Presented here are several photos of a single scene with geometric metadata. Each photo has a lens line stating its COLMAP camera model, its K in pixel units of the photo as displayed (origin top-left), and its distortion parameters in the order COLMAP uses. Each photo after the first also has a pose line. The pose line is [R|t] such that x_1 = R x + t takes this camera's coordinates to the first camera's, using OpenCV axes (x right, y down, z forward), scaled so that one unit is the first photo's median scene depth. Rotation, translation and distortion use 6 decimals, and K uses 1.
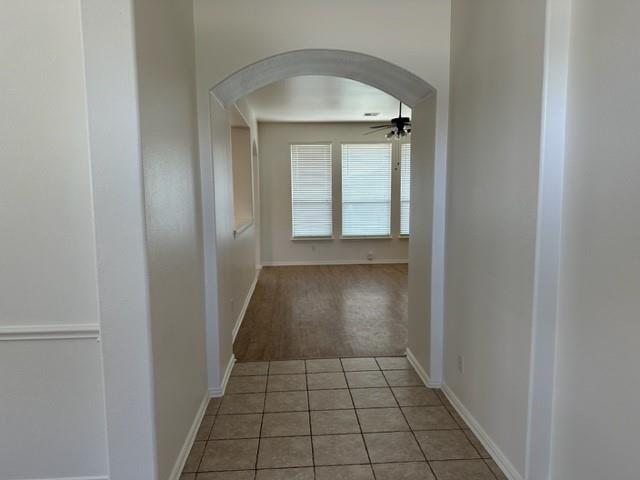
lens RADIAL K [[447.2, 0, 322.3], [0, 447.2, 234.9], [0, 0, 1]] dist [0.066947, -0.074392]
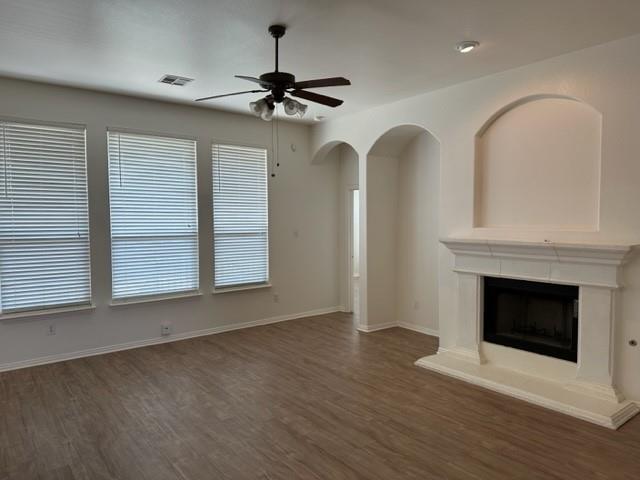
lens RADIAL K [[447.2, 0, 324.2], [0, 447.2, 234.9], [0, 0, 1]] dist [0.066947, -0.074392]
pose [[0.825639, -0.020506, 0.563826, -0.052152], [0.056216, 0.997356, -0.046047, -0.036900], [-0.561391, 0.069714, 0.824609, 0.399726]]
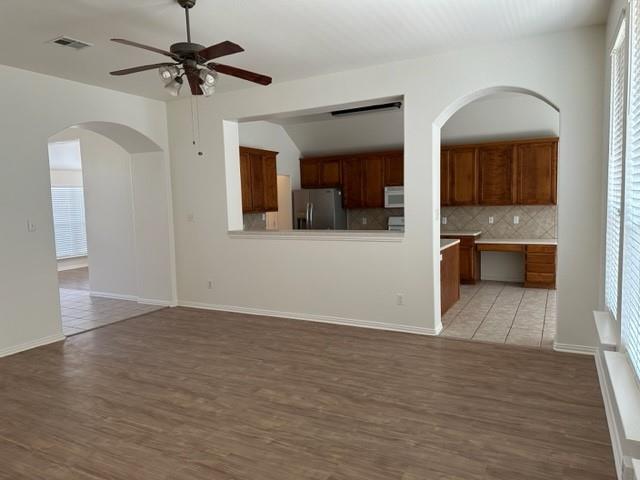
lens RADIAL K [[447.2, 0, 321.8], [0, 447.2, 241.5], [0, 0, 1]] dist [0.066947, -0.074392]
pose [[-0.530238, 0.105726, -0.841231, 0.369335], [-0.051899, 0.986287, 0.156669, -0.096035], [0.846259, 0.126731, -0.517480, 0.987476]]
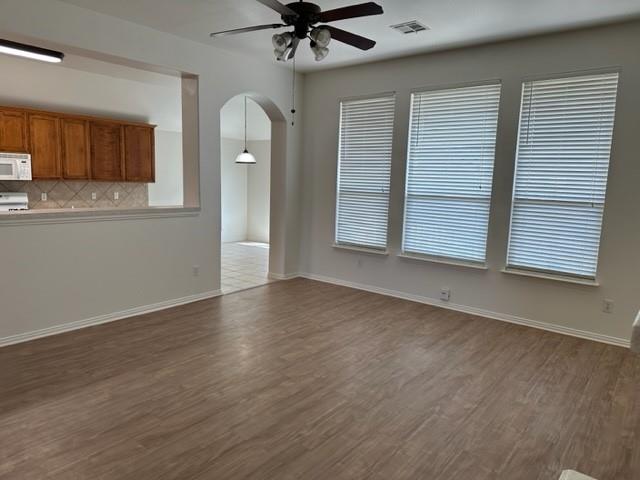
lens RADIAL K [[447.2, 0, 316.0], [0, 447.2, 235.9], [0, 0, 1]] dist [0.066947, -0.074392]
pose [[0.731161, 0.119899, -0.671586, 0.362206], [-0.105401, 0.992468, 0.062436, -0.043496], [0.674014, 0.025135, 0.738291, 0.484502]]
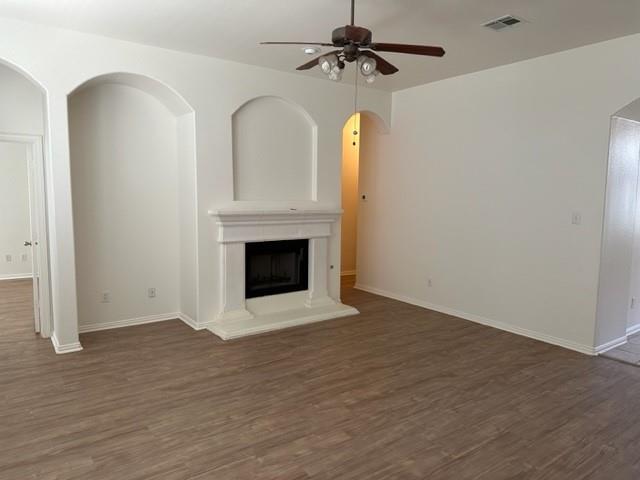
lens RADIAL K [[447.2, 0, 313.1], [0, 447.2, 234.7], [0, 0, 1]] dist [0.066947, -0.074392]
pose [[-0.519536, -0.081517, 0.850551, -0.149965], [0.078029, 0.986753, 0.142233, -0.087366], [-0.850878, 0.140262, -0.506293, 0.915655]]
